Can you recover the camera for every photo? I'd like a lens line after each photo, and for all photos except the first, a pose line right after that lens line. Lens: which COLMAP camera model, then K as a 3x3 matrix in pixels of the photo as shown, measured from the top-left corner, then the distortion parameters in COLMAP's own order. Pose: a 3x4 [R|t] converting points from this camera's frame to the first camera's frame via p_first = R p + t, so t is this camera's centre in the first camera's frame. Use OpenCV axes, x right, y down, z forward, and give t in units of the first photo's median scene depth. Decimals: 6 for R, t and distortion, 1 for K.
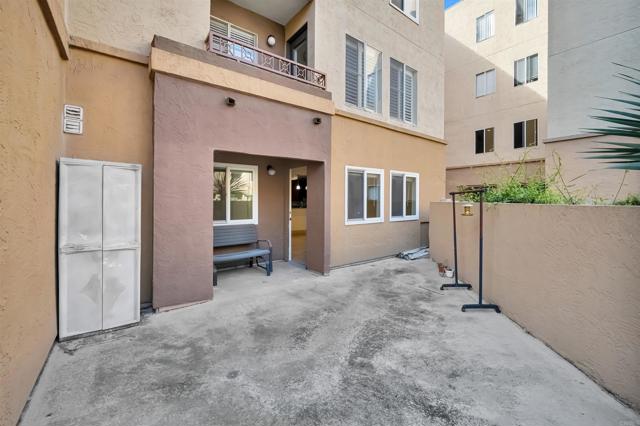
lens RADIAL K [[261.0, 0, 320.0], [0, 261.0, 213.0], [0, 0, 1]] dist [-0.014706, -0.000105]
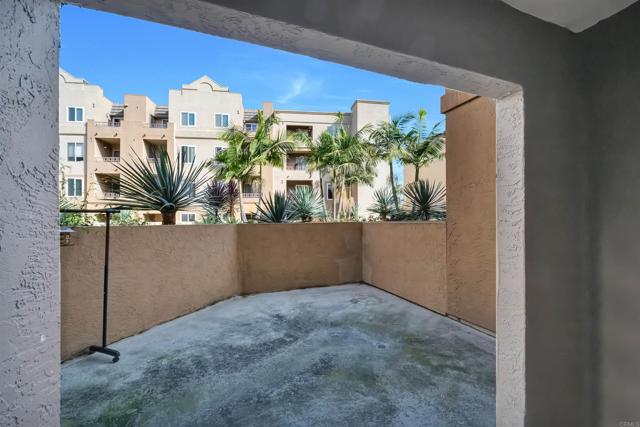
lens RADIAL K [[261.0, 0, 320.0], [0, 261.0, 213.5], [0, 0, 1]] dist [-0.014706, -0.000105]
pose [[-0.957145, 0.013436, 0.289298, -0.367669], [0.020251, 0.999583, 0.020576, -0.101836], [-0.288901, 0.025553, -0.957018, 2.039768]]
